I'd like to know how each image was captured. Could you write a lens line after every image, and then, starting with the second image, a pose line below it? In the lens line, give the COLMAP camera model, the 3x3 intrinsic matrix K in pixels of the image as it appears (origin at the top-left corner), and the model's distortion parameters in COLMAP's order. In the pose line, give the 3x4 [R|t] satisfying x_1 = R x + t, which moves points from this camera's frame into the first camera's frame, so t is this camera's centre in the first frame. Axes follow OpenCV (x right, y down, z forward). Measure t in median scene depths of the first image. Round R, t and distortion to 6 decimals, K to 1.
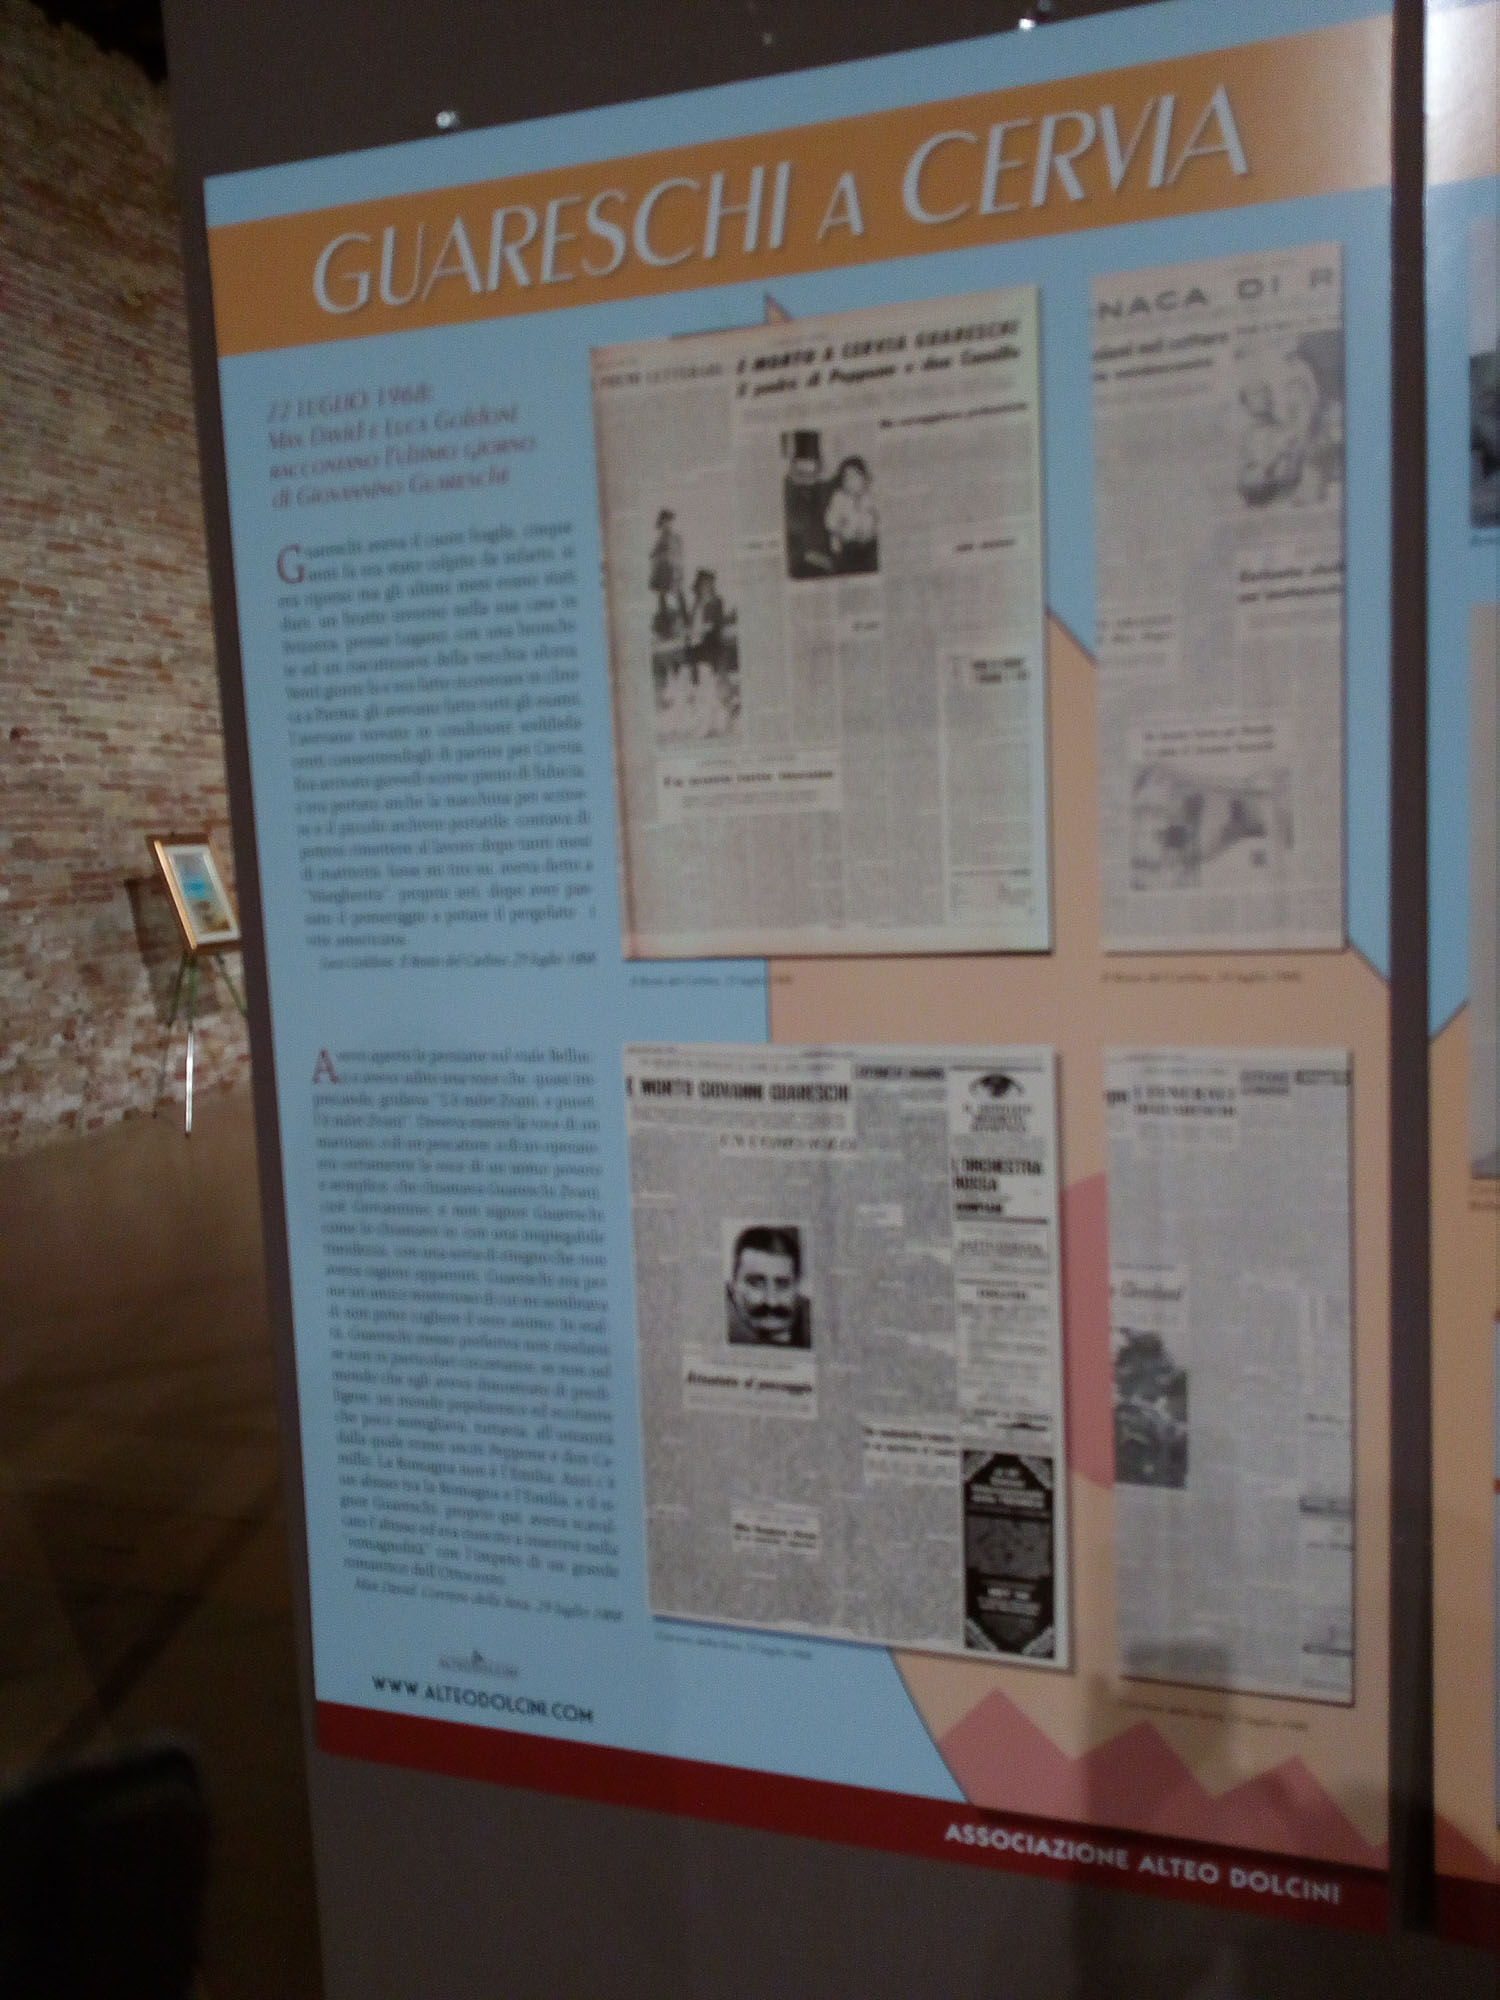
lens RADIAL K [[1447.7, 0, 853.1], [0, 1447.7, 992.9], [0, 0, 1]] dist [0.095581, -0.201742]
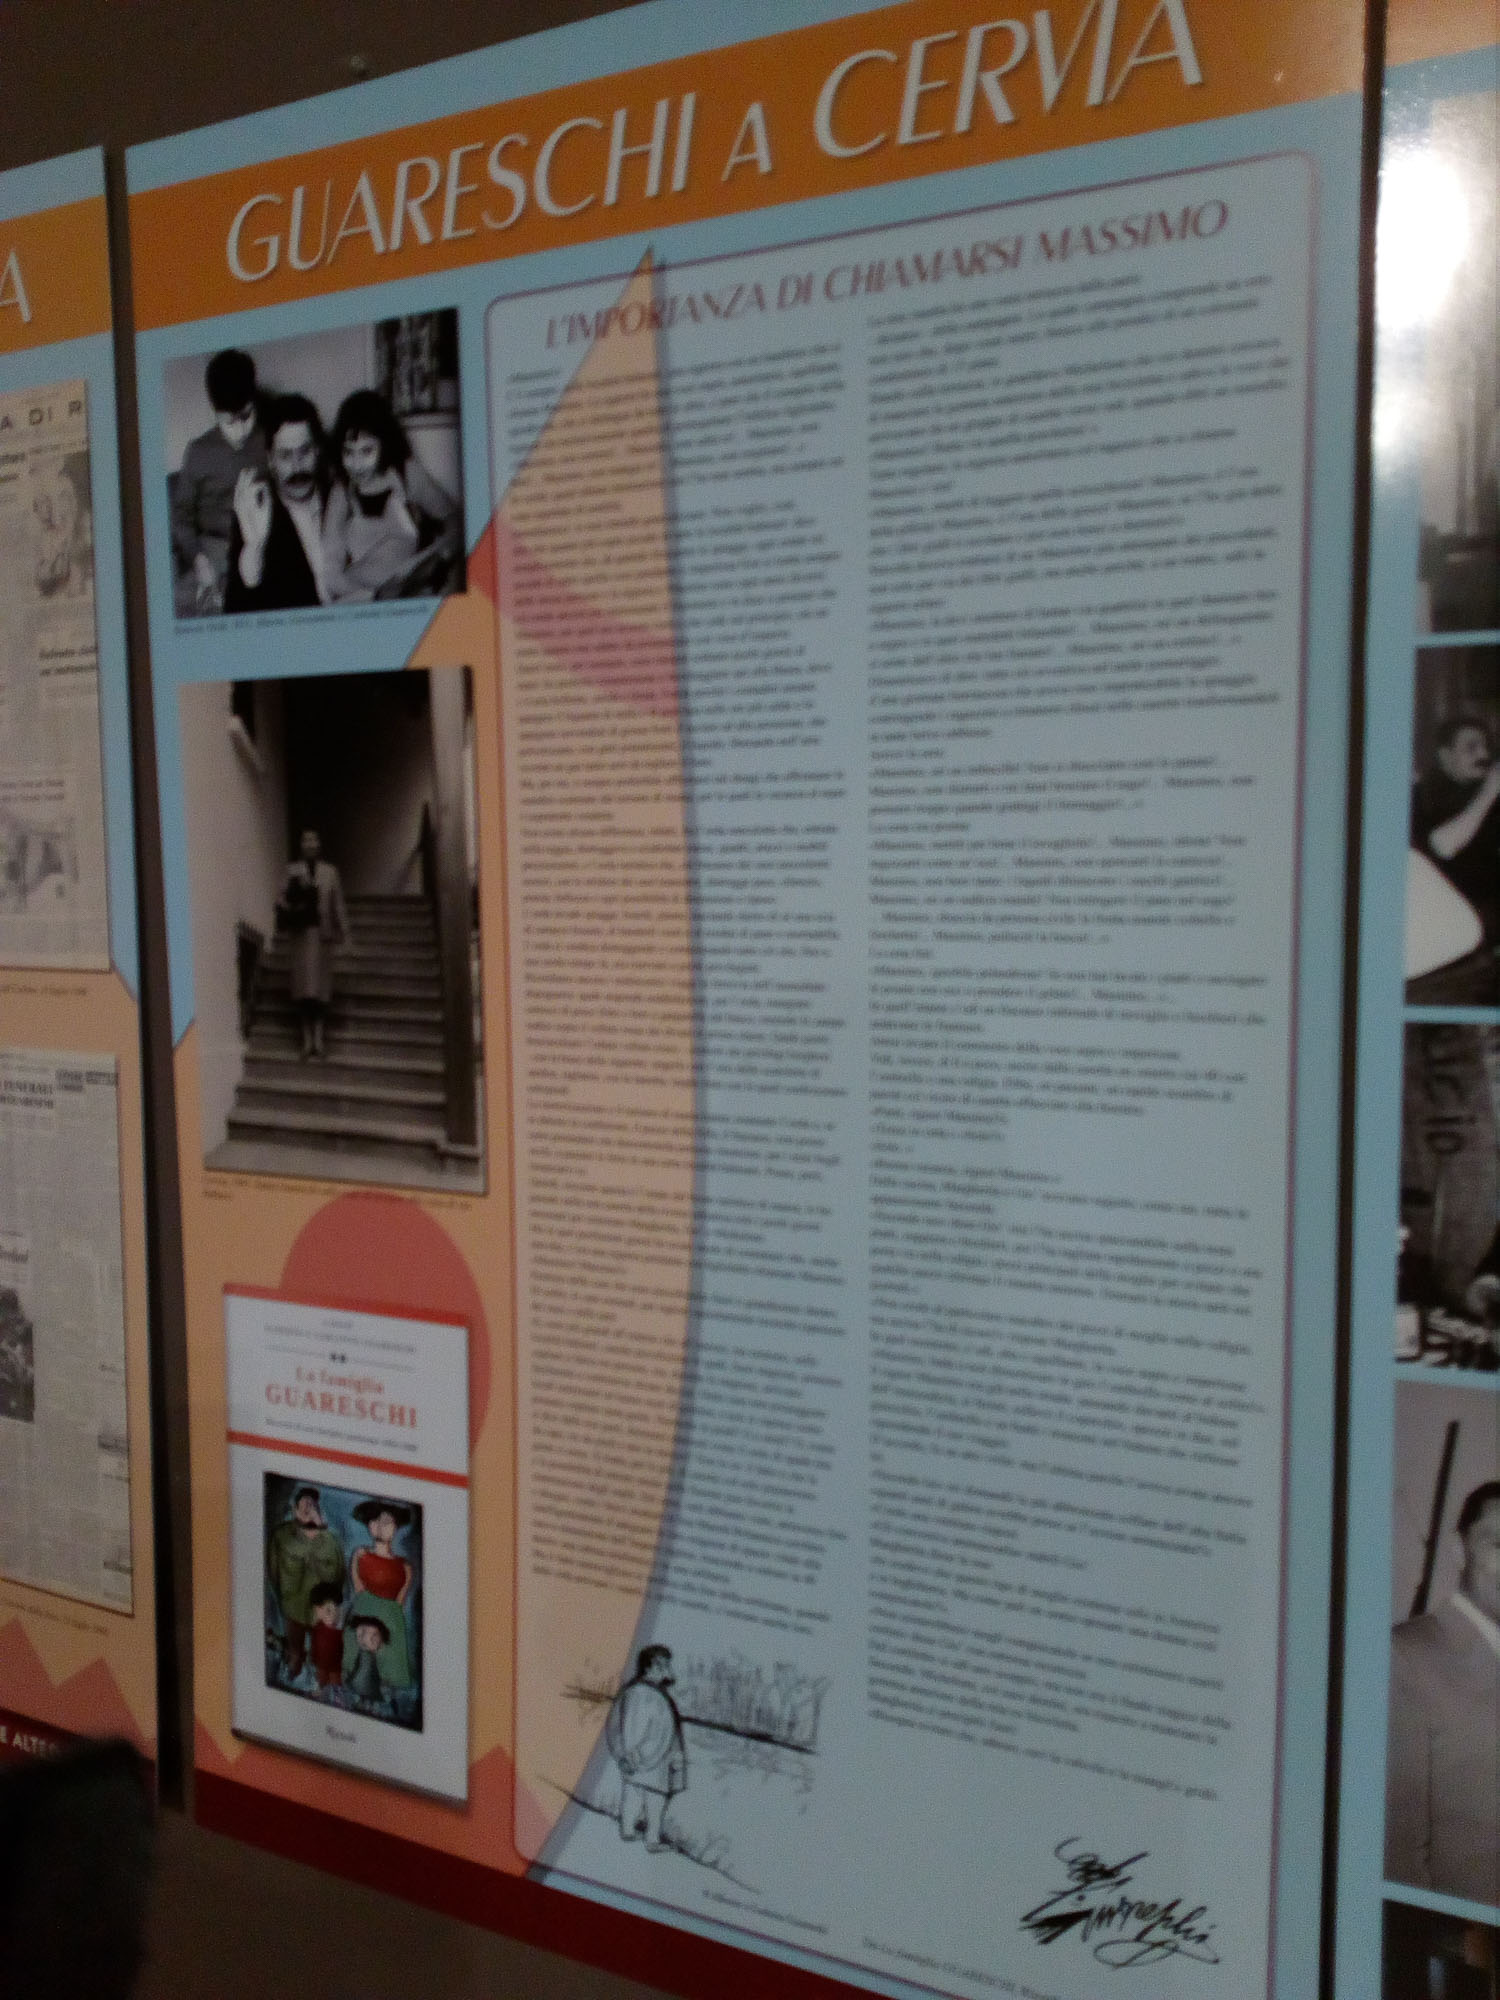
lens RADIAL K [[1715.3, 0, 748.1], [0, 1715.3, 1025.6], [0, 0, 1]] dist [0.072845, -0.165434]
pose [[0.980178, 0.047184, -0.192417, 1.081589], [-0.045169, 0.998869, 0.014847, -0.028648], [0.192899, -0.005861, 0.981201, -0.265424]]
